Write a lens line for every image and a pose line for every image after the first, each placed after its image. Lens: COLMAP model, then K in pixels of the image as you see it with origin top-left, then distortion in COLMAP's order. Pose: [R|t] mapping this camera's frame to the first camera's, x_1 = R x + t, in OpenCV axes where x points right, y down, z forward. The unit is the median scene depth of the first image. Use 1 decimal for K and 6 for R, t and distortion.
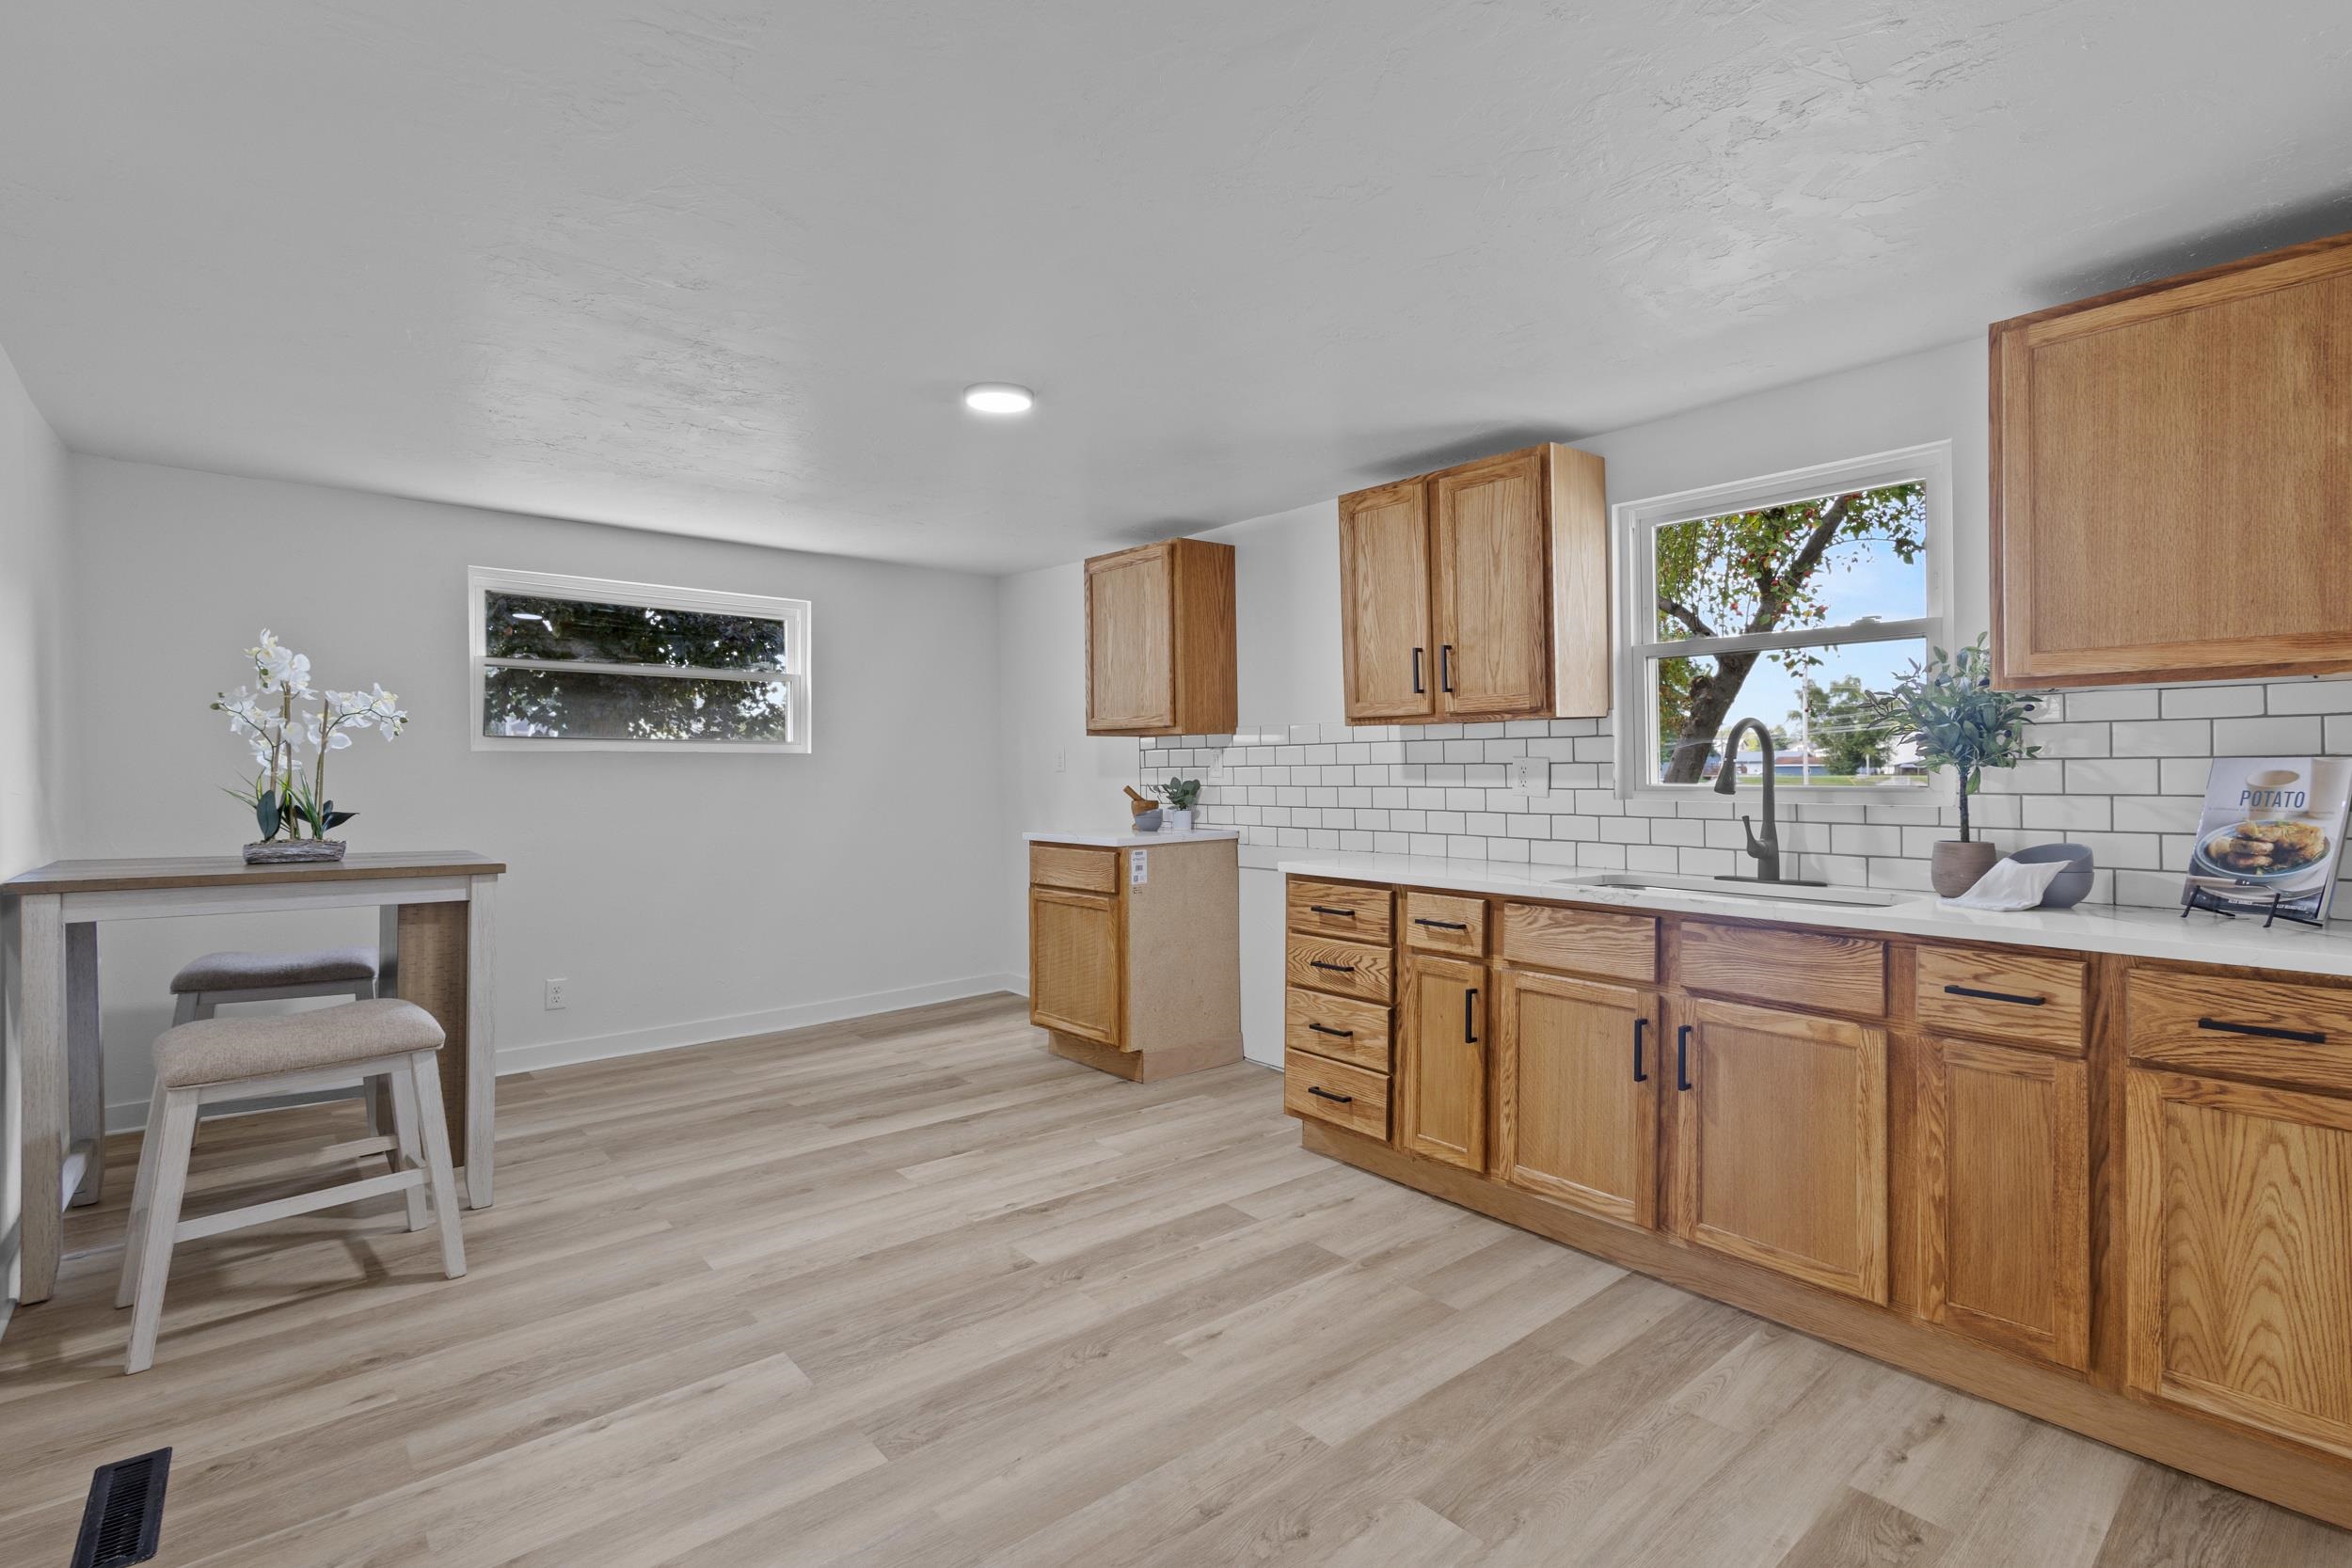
lens RADIAL K [[1077.4, 0, 1172.1], [0, 1077.4, 772.0], [0, 0, 1]] dist [0.010573, -0.002990]
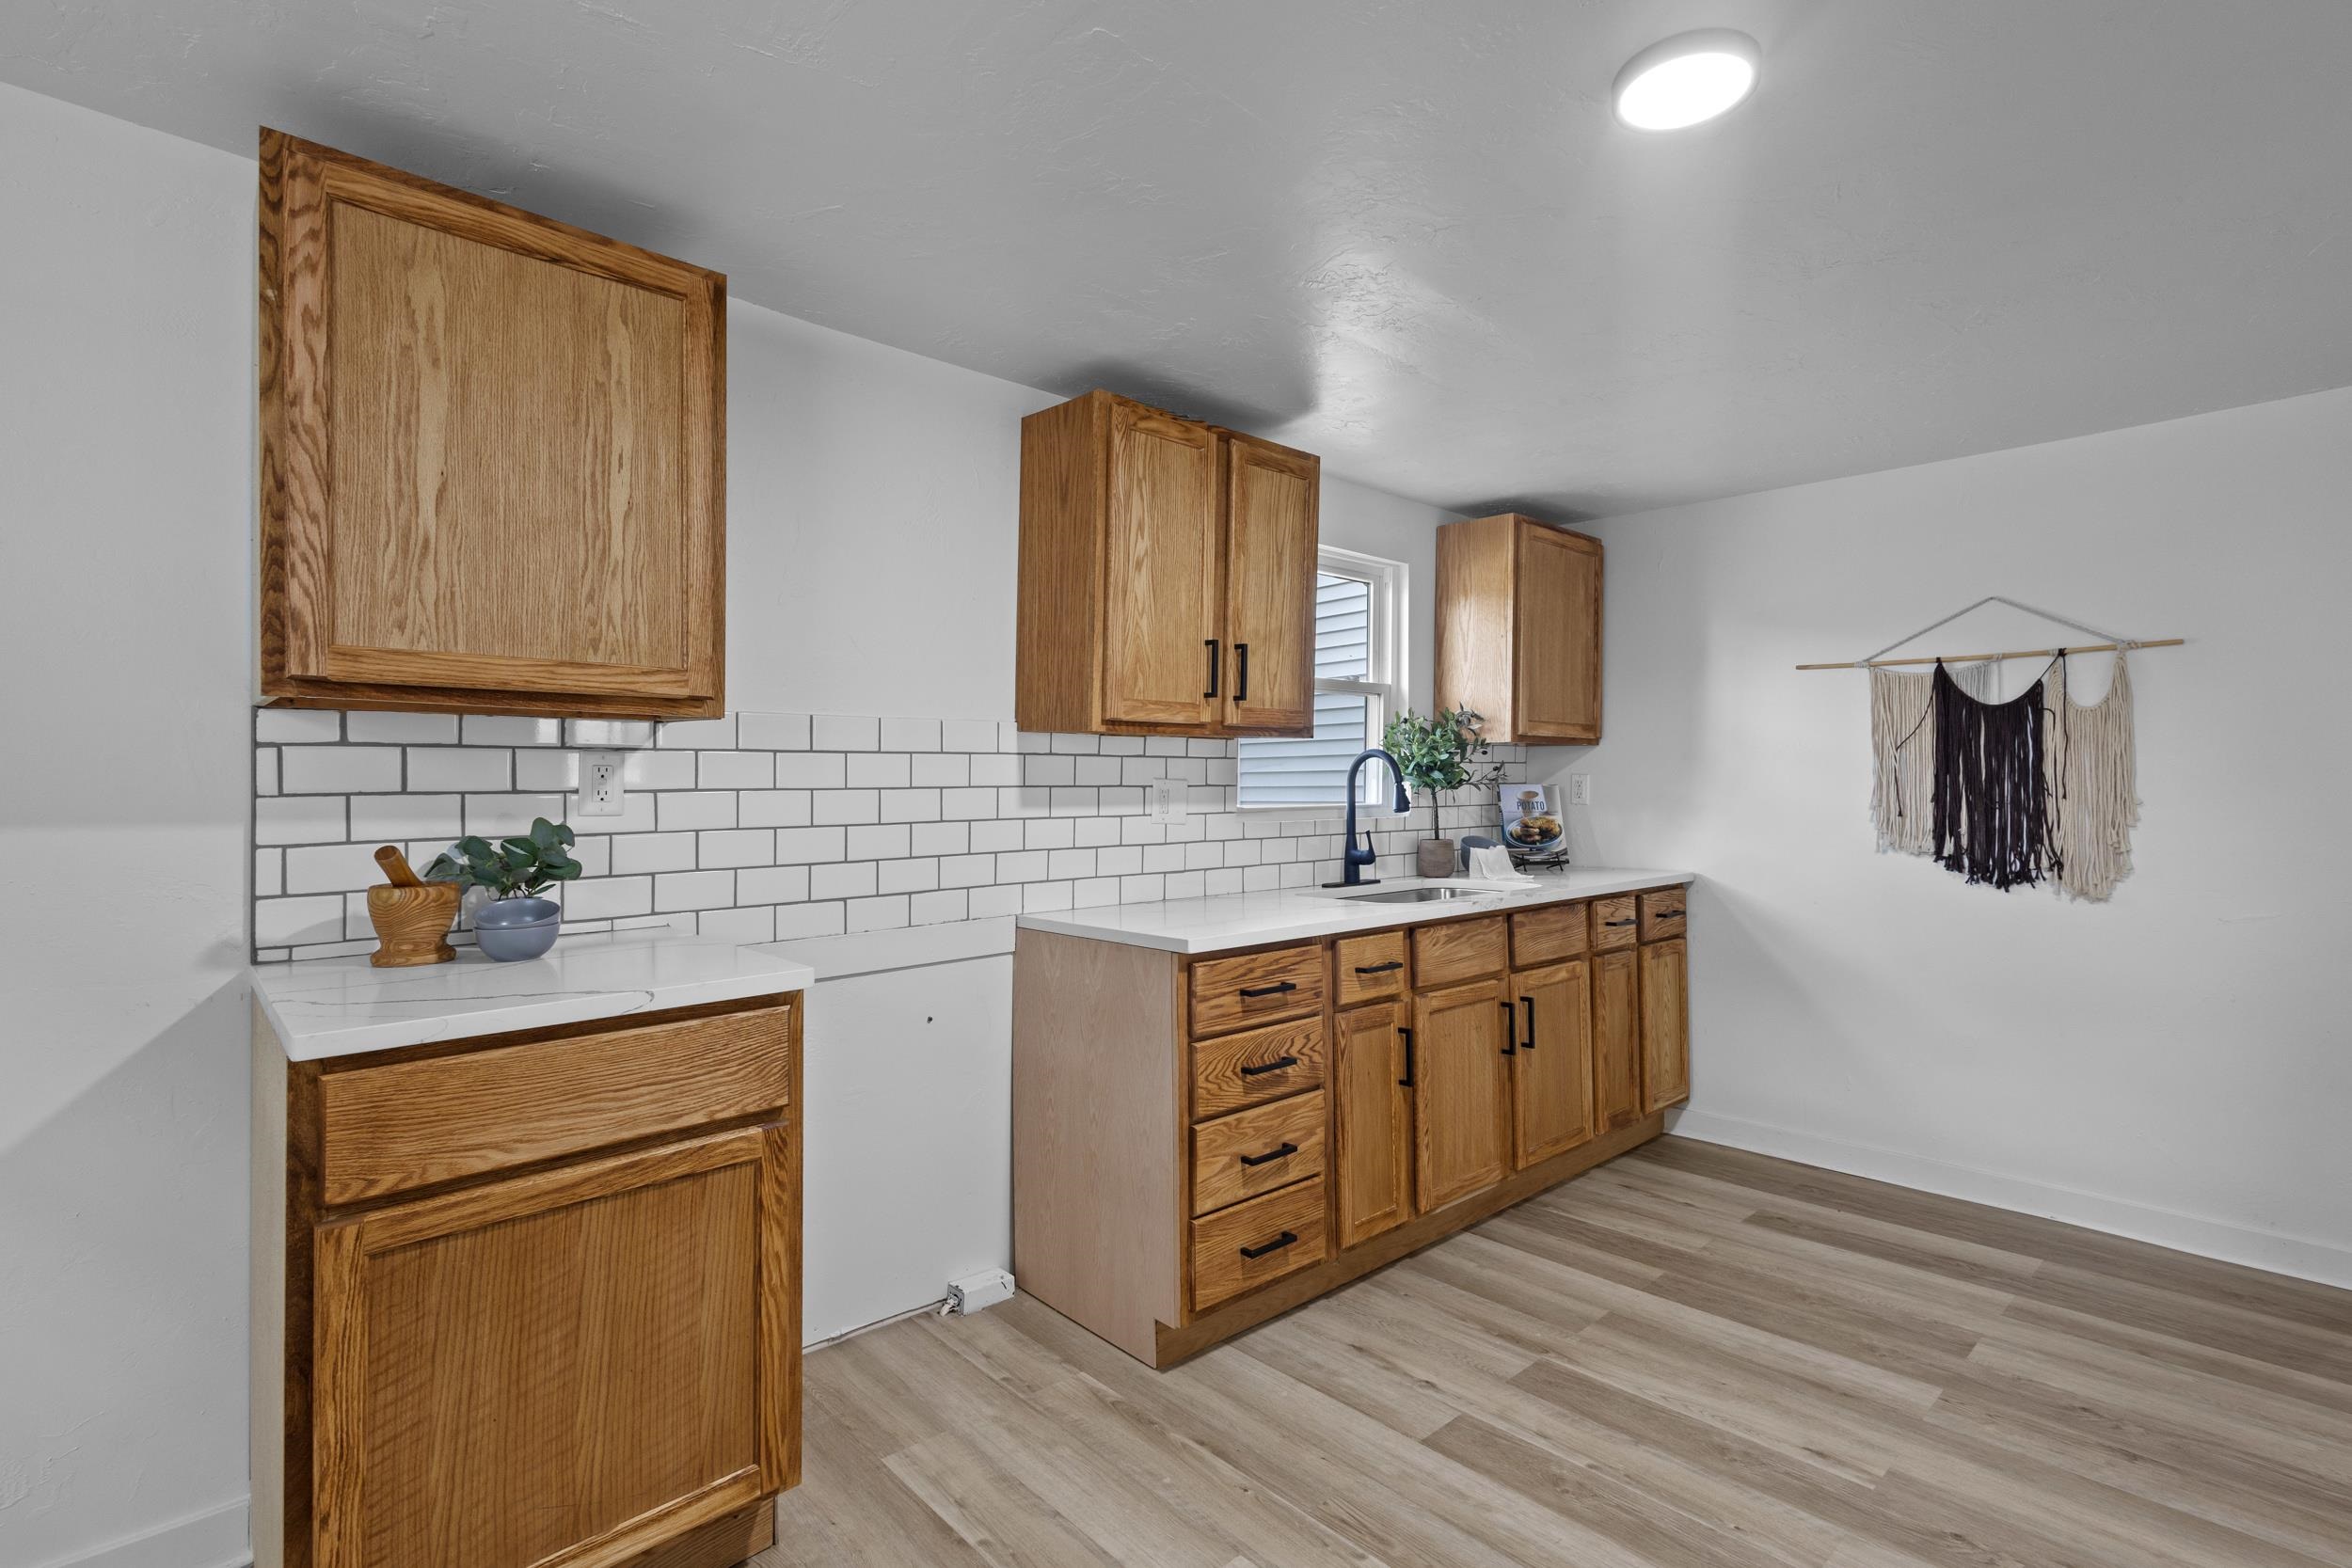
lens RADIAL K [[1077.4, 0, 1171.6], [0, 1077.4, 779.5], [0, 0, 1]] dist [0.010573, -0.002990]
pose [[-0.021366, 0.004861, 0.999760, -0.655052], [0.004352, 0.999979, -0.004769, -0.010943], [-0.999762, 0.004249, -0.021387, 1.225192]]
